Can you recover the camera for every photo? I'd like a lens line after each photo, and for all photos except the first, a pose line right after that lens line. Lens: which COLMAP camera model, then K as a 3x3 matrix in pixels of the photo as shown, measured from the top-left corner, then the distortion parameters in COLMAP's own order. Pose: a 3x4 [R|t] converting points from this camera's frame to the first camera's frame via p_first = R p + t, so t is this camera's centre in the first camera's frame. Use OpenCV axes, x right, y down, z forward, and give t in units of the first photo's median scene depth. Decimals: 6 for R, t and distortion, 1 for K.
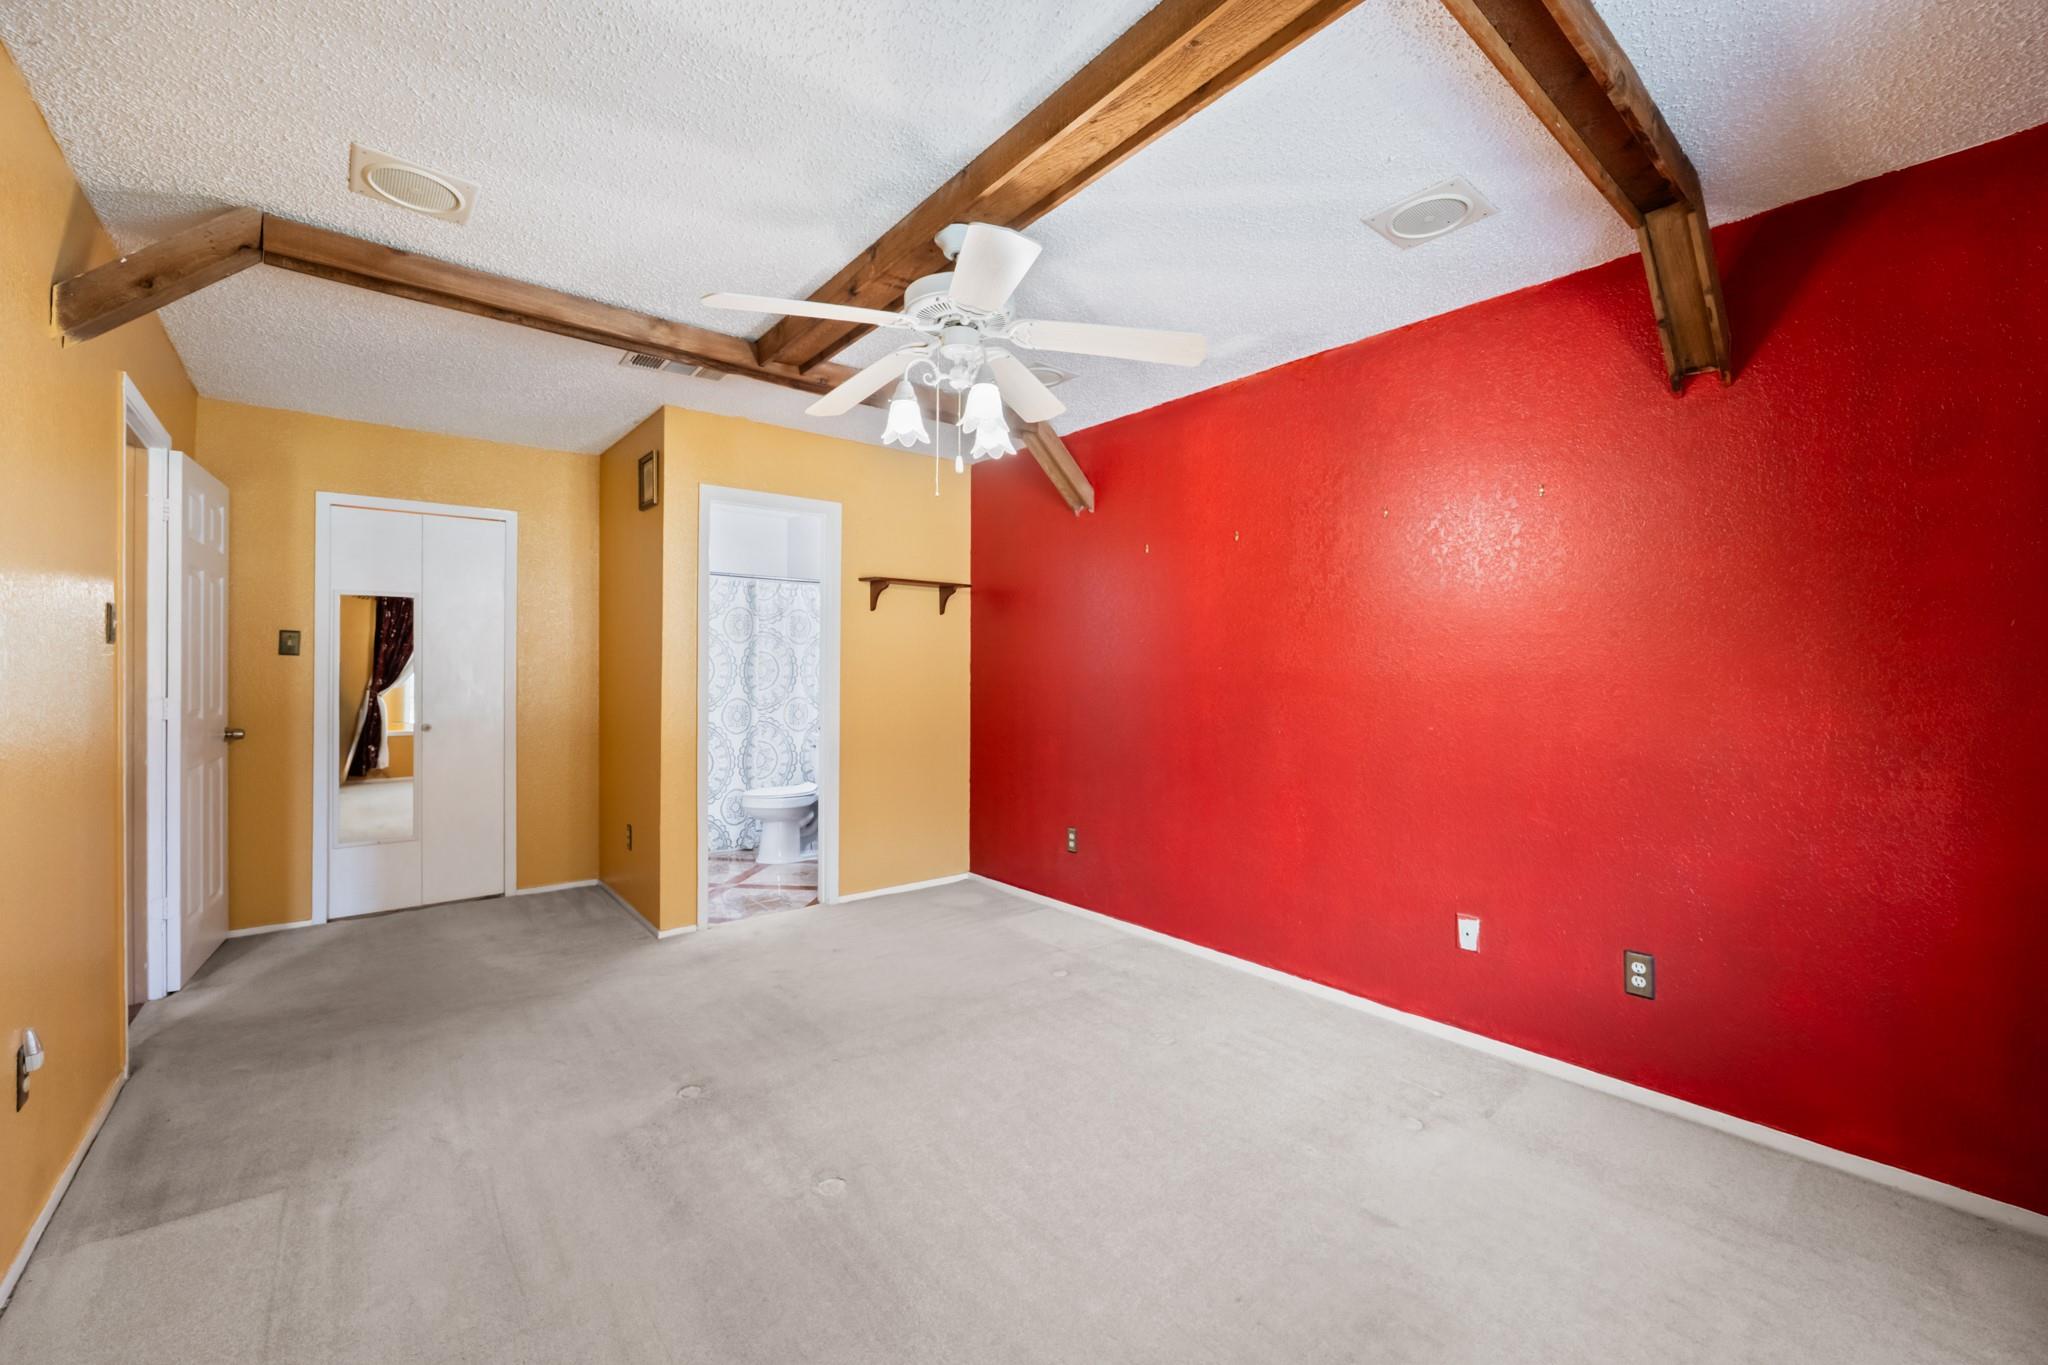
lens RADIAL K [[826.7, 0, 1030.5], [0, 826.7, 659.5], [0, 0, 1]] dist [-0.000275, -0.000048]
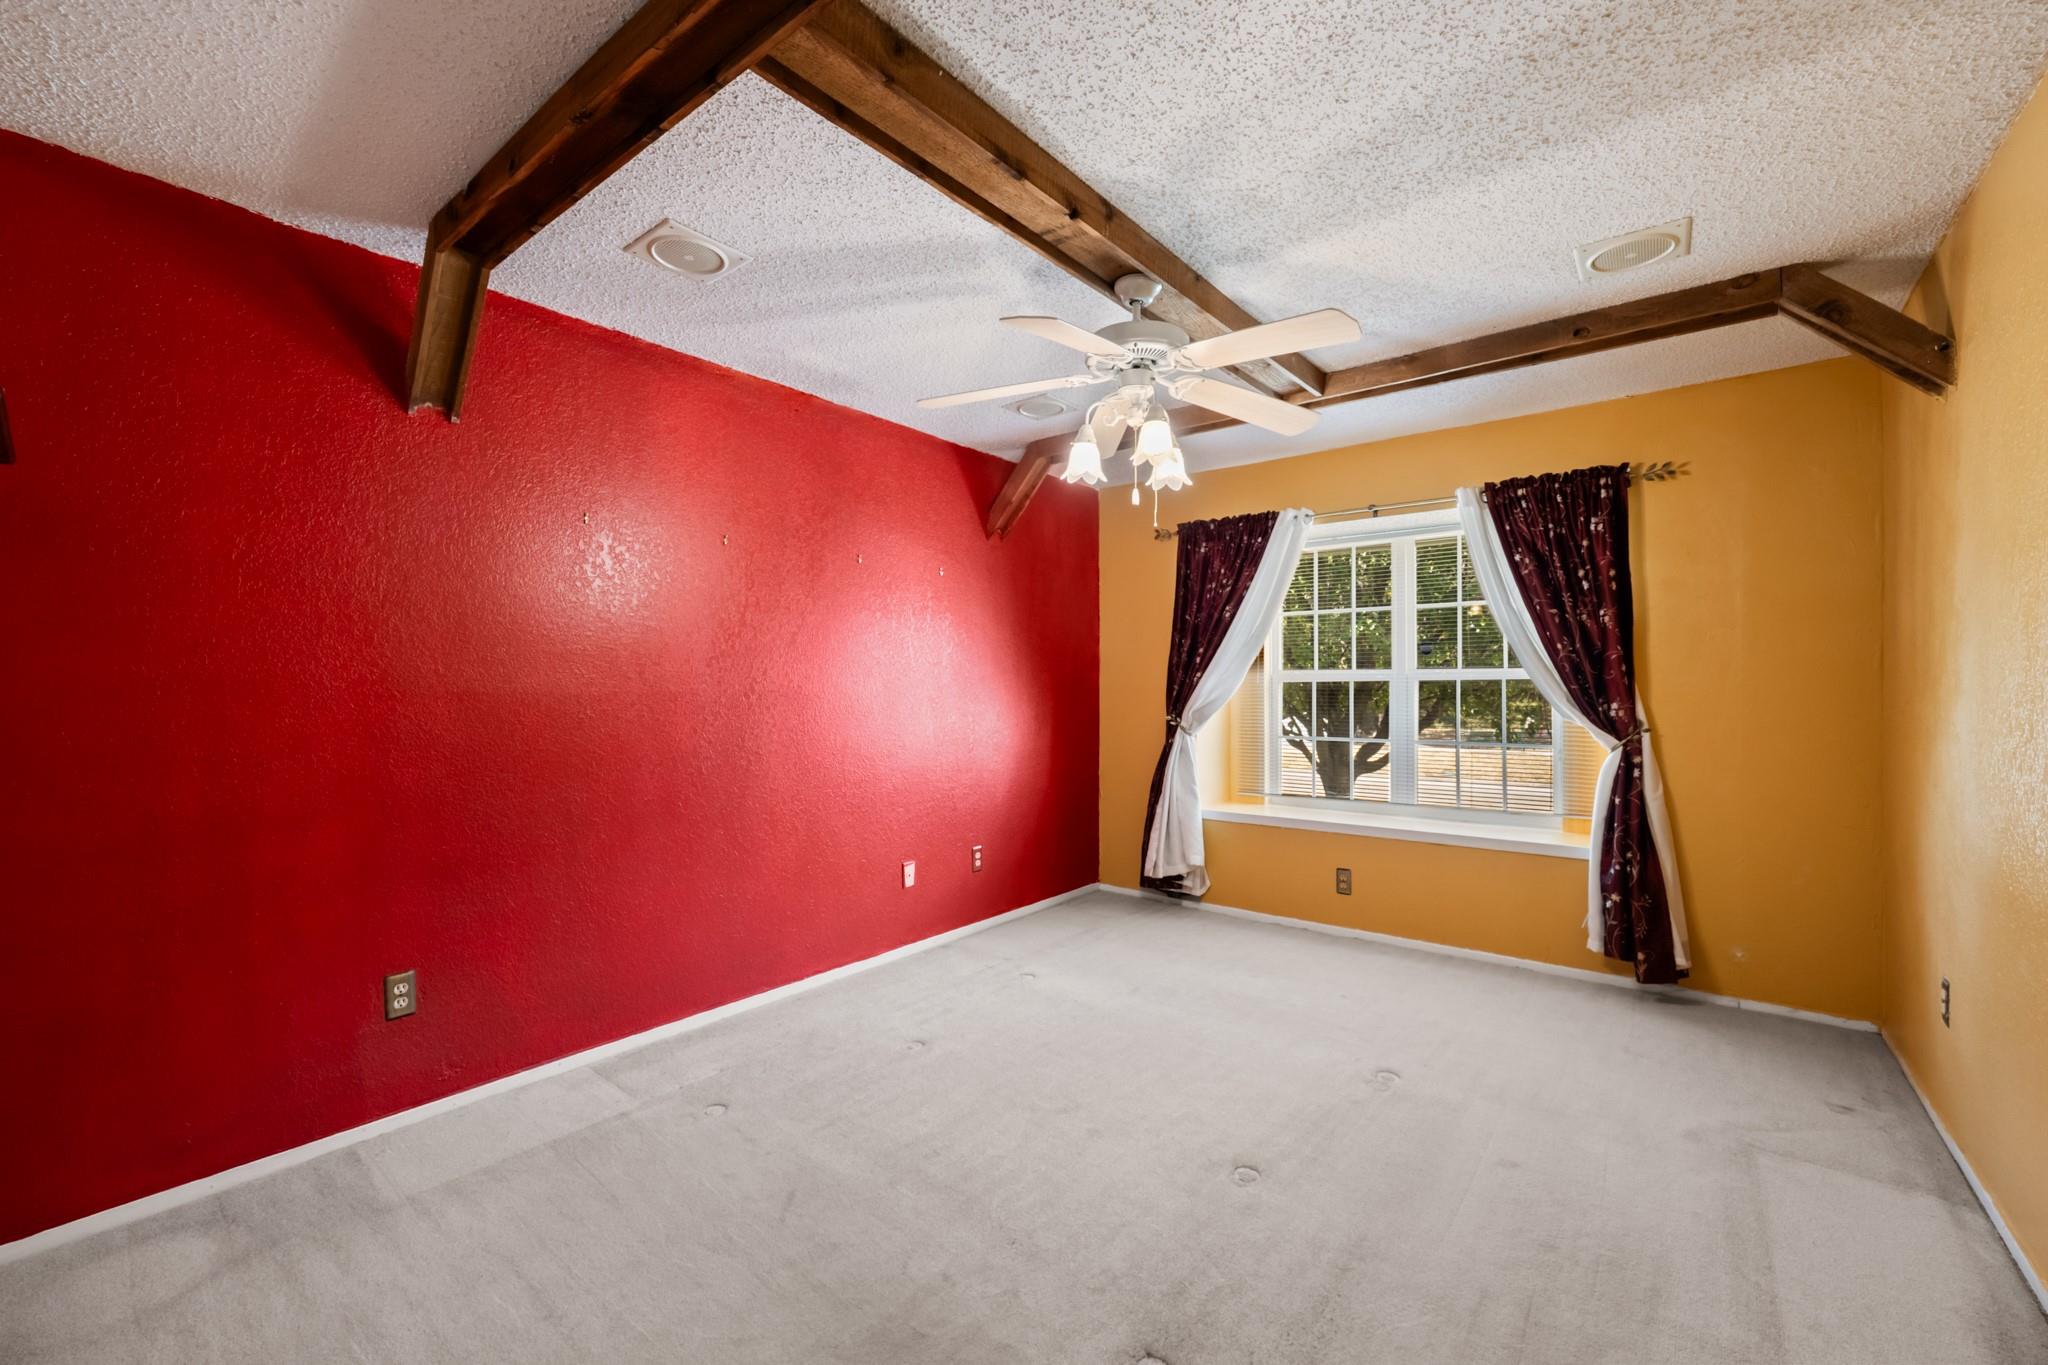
lens RADIAL K [[826.3, 0, 1026.8], [0, 826.3, 679.0], [0, 0, 1]] dist [-0.009759, 0.000452]
pose [[-0.195455, 0.008373, 0.980677, -1.279868], [-0.009316, 0.999903, -0.010394, 0.016946], [-0.980668, -0.011167, -0.195358, 1.558104]]
